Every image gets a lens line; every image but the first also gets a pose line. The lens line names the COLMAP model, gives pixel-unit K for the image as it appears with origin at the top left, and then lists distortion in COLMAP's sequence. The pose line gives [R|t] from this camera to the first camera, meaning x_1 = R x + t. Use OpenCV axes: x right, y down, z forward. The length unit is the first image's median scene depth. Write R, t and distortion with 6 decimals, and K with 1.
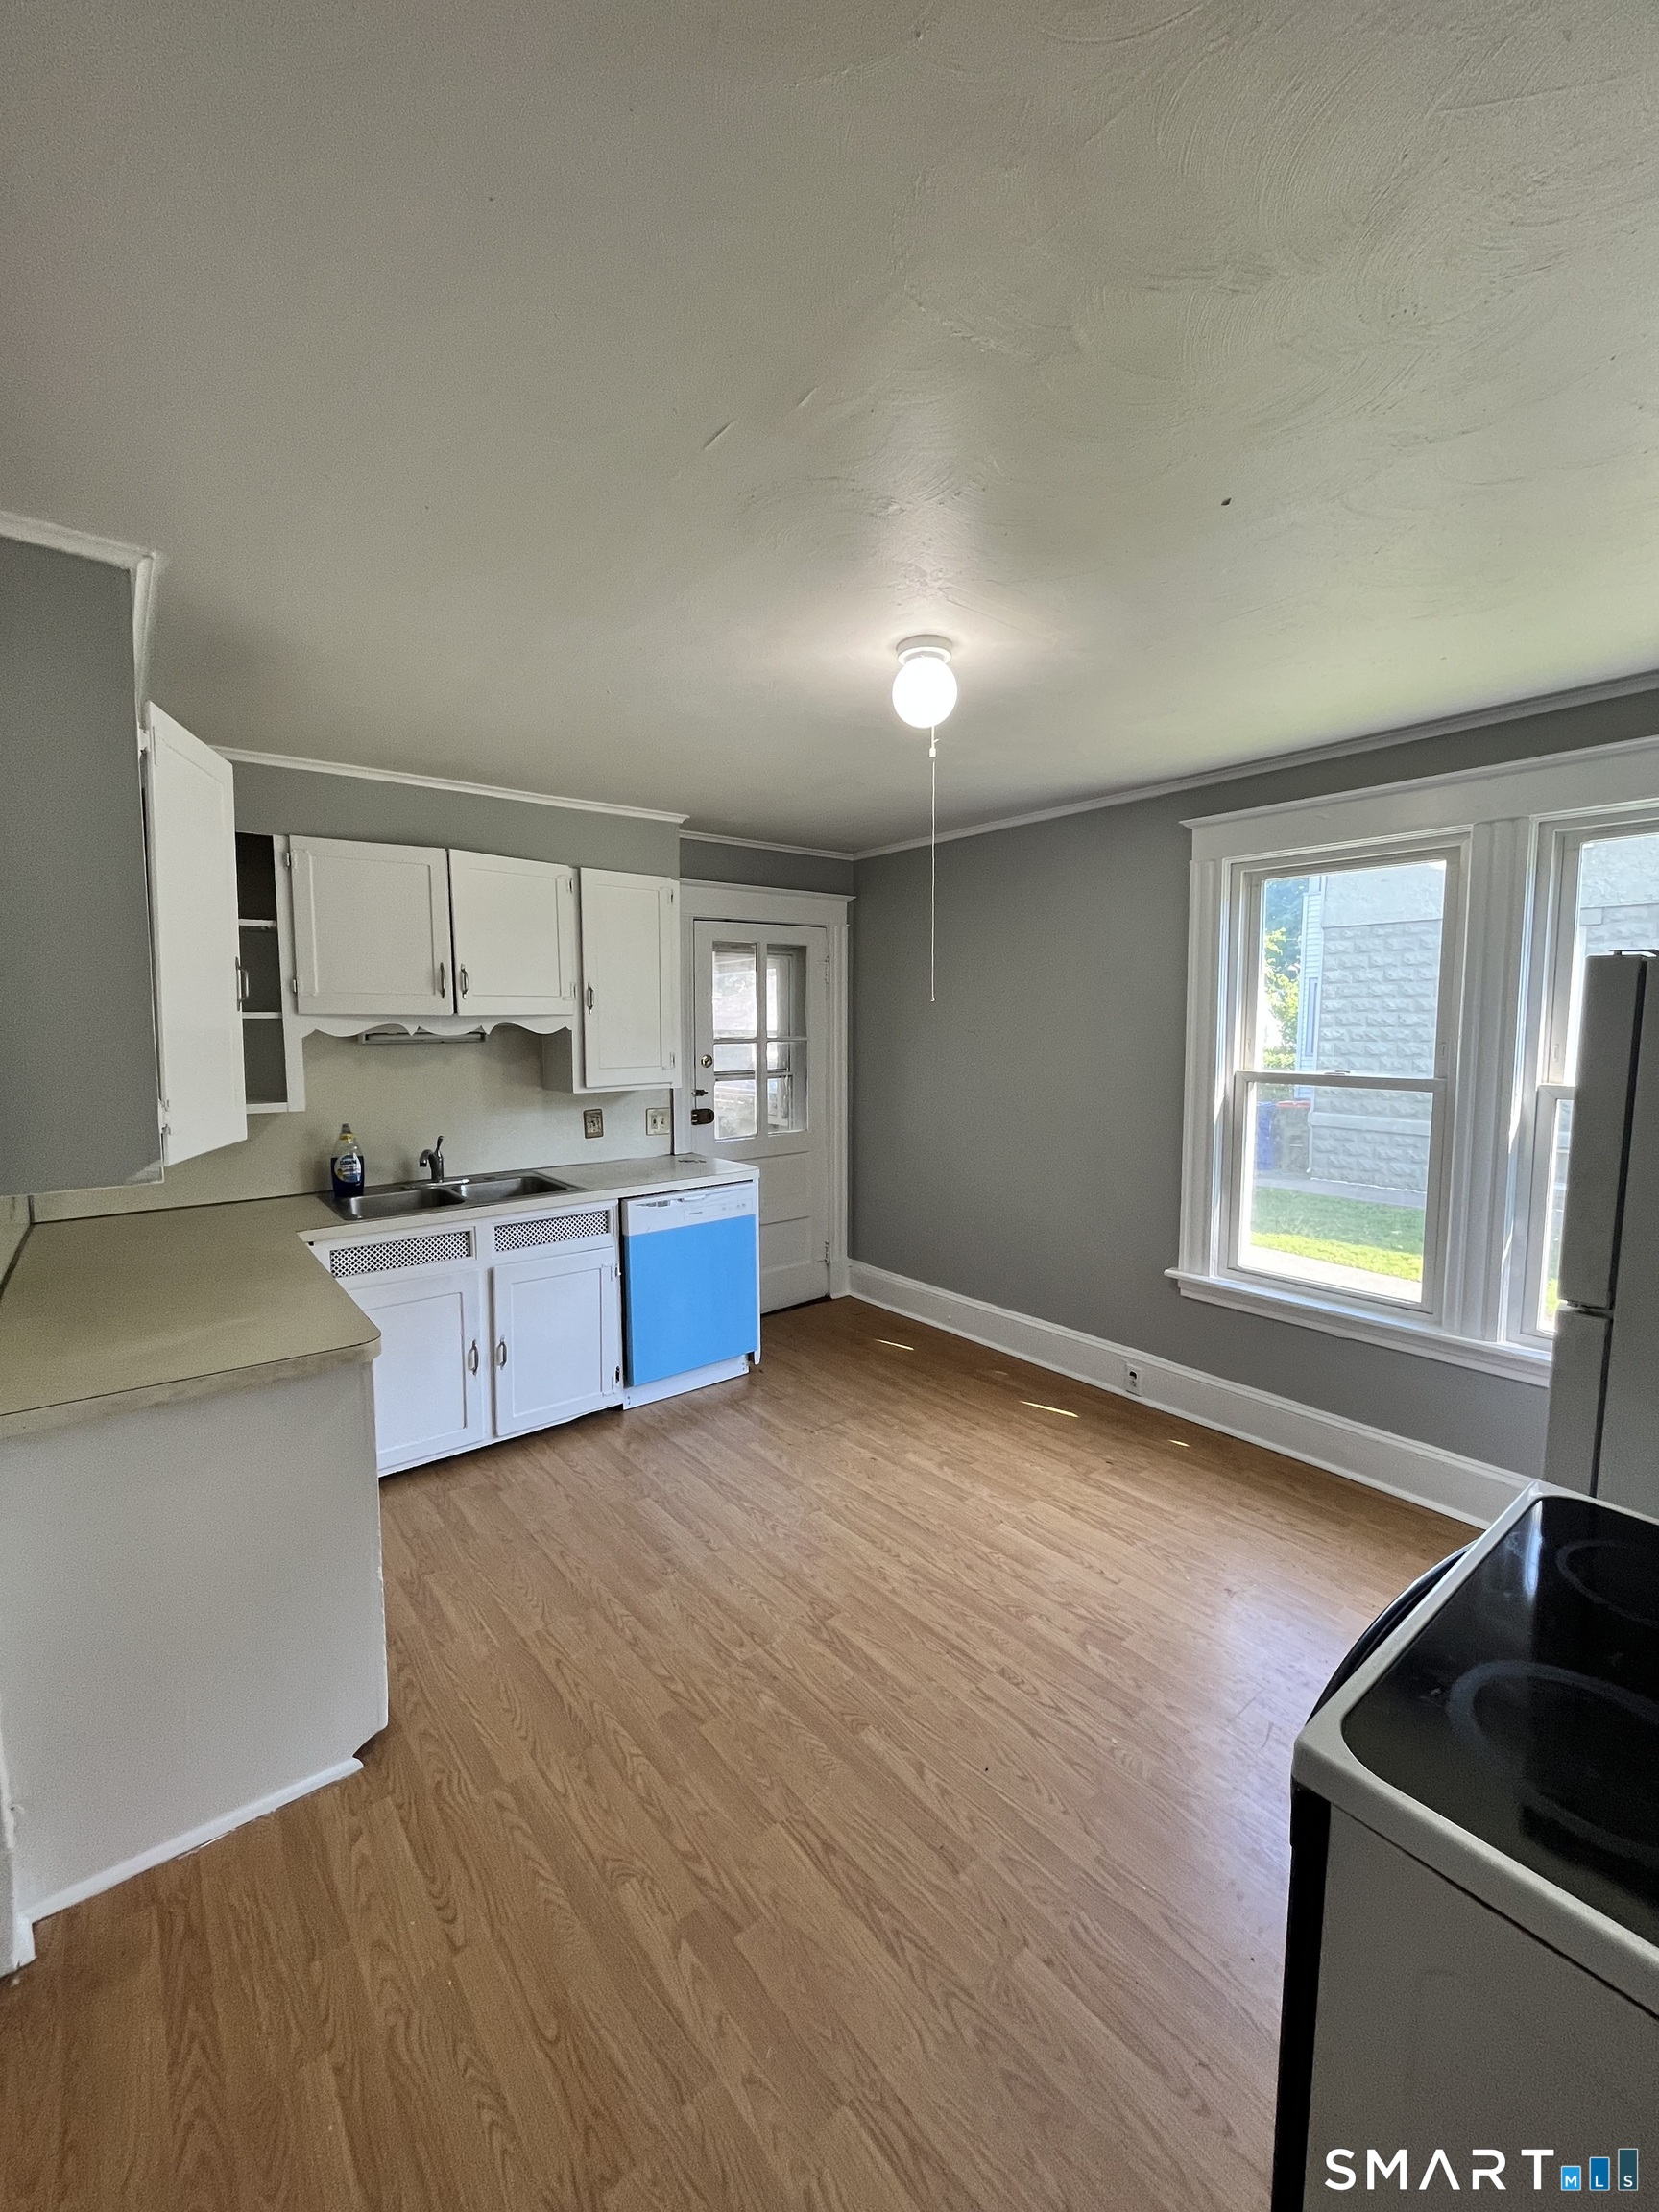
lens RADIAL K [[898.5, 0, 826.7], [0, 898.5, 1095.6], [0, 0, 1]] dist [-0.006982, 0.001348]
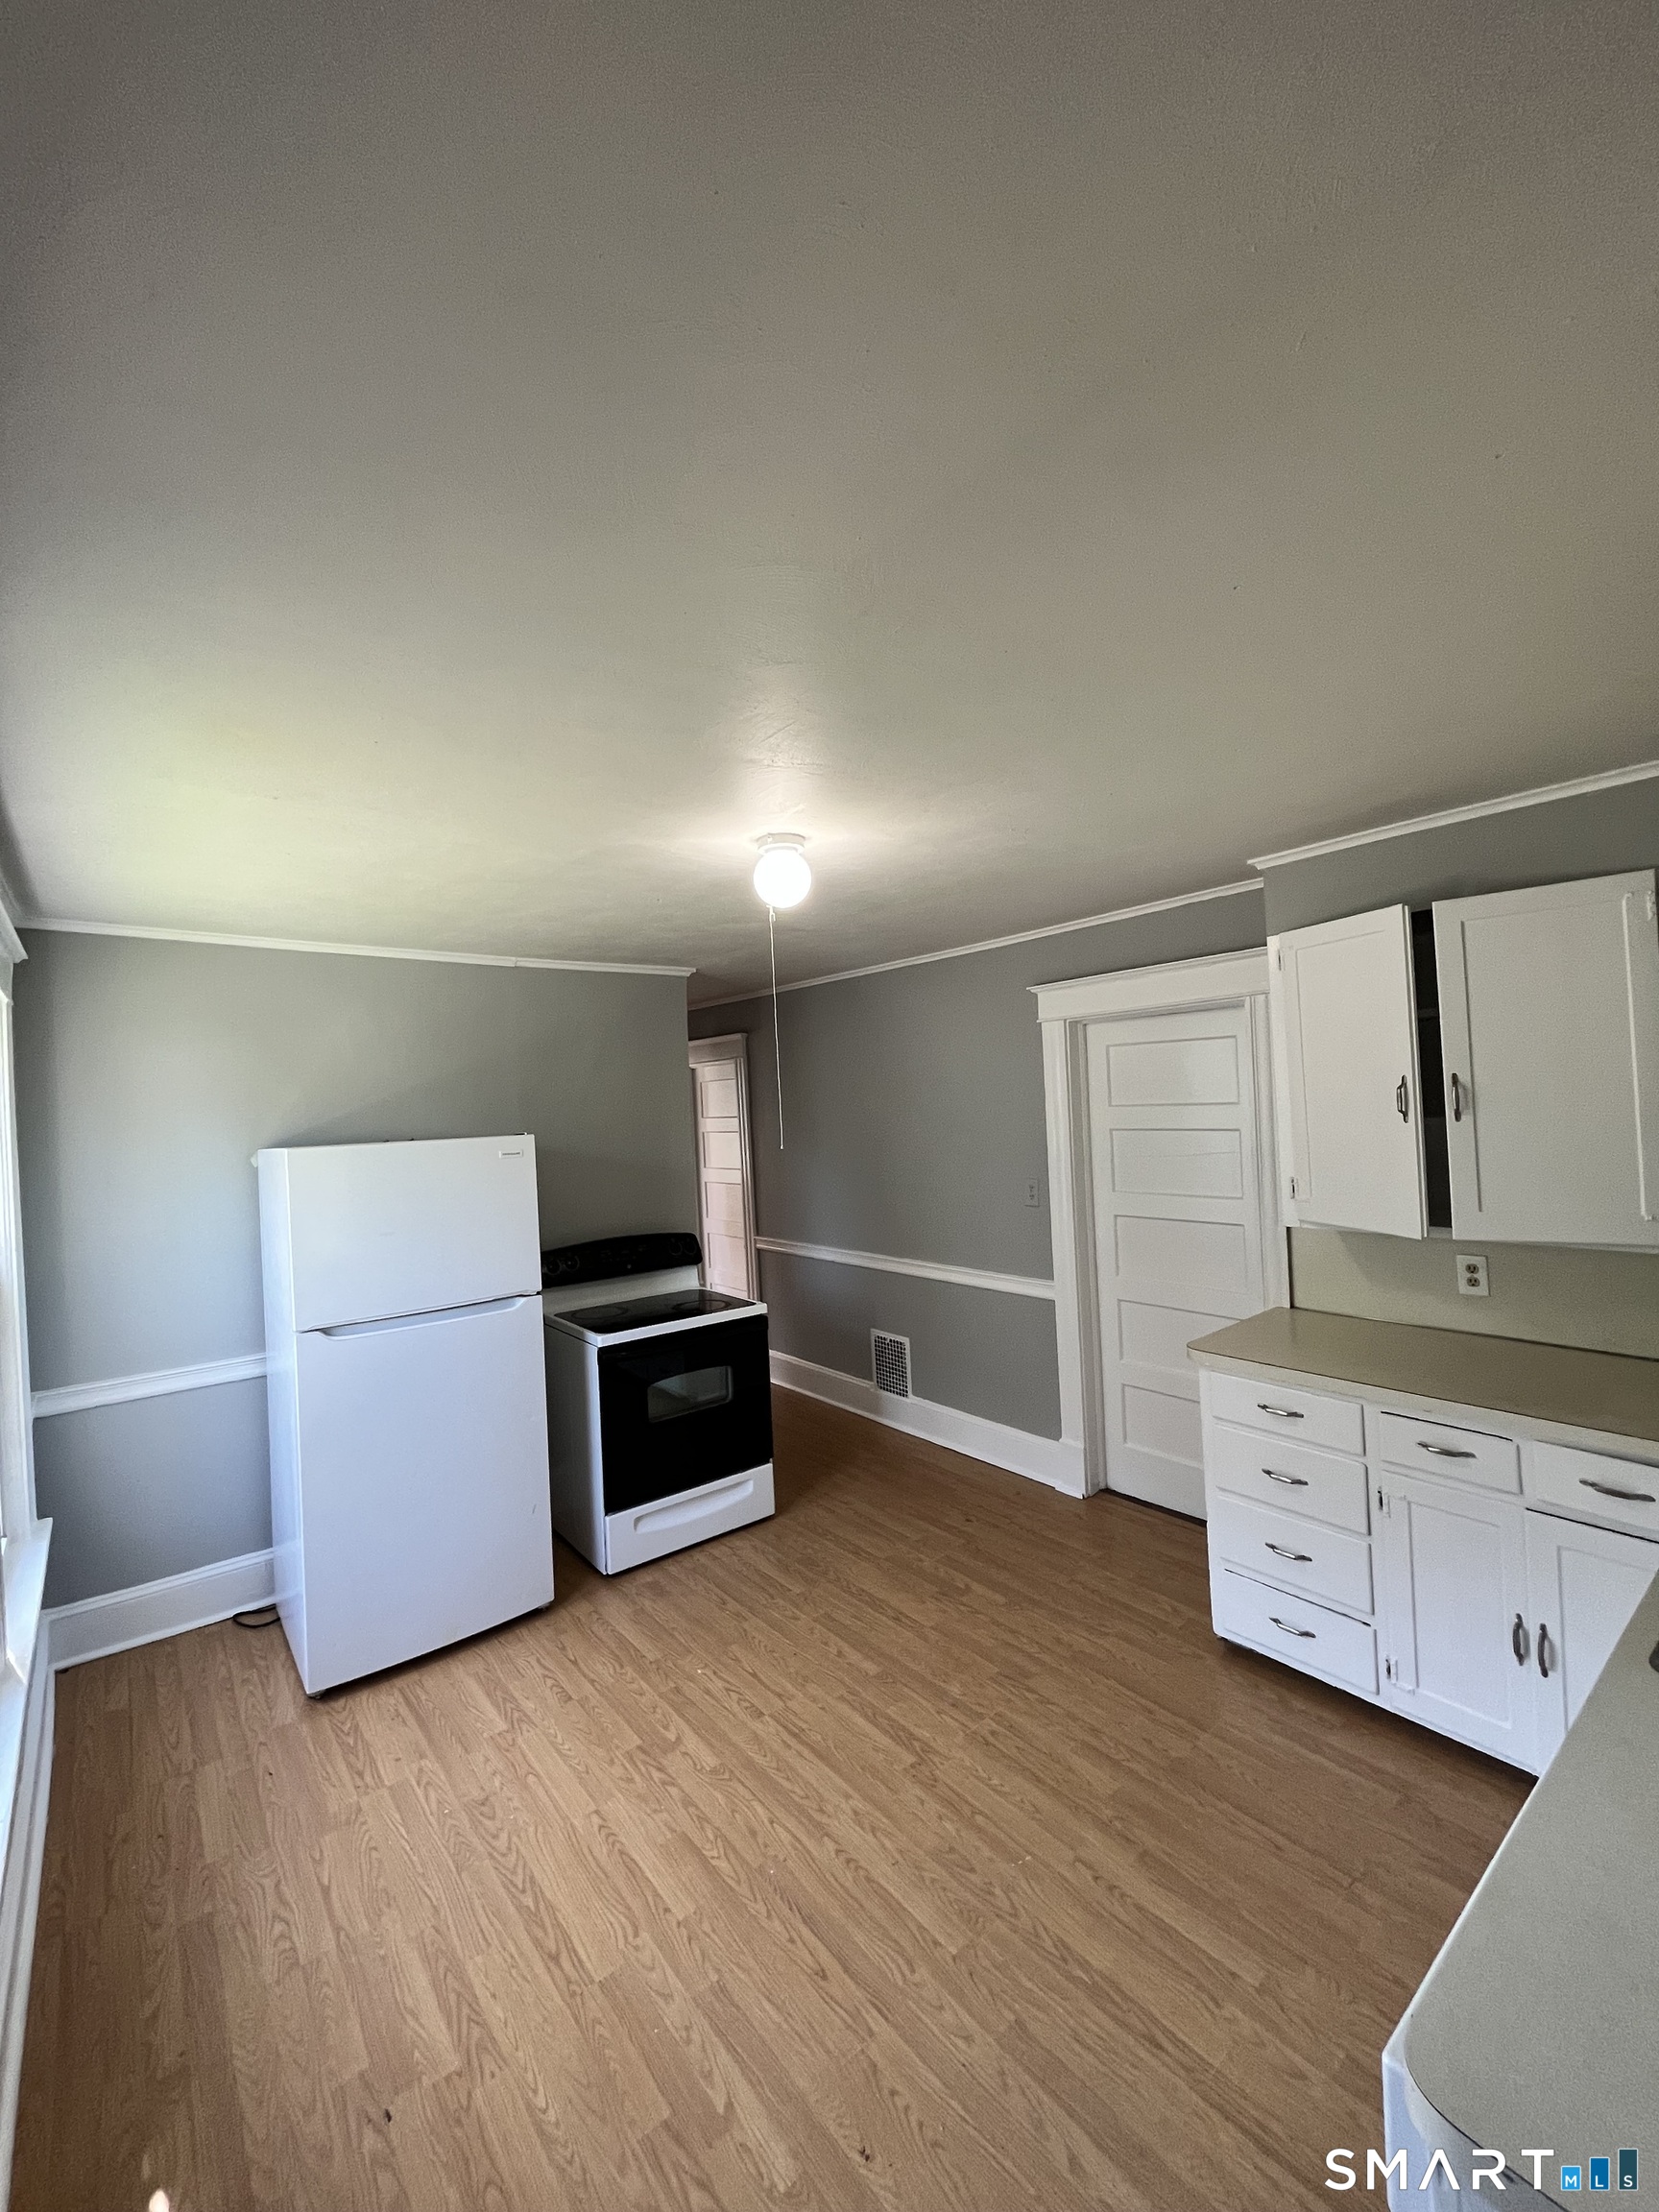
lens RADIAL K [[898.5, 0, 830.1], [0, 898.5, 1101.5], [0, 0, 1]] dist [-0.006982, 0.001348]
pose [[-0.998659, 0.051762, 0.000668, 0.057821], [0.051610, 0.994566, 0.090411, -0.238953], [0.004015, 0.090325, -0.995904, 1.940771]]
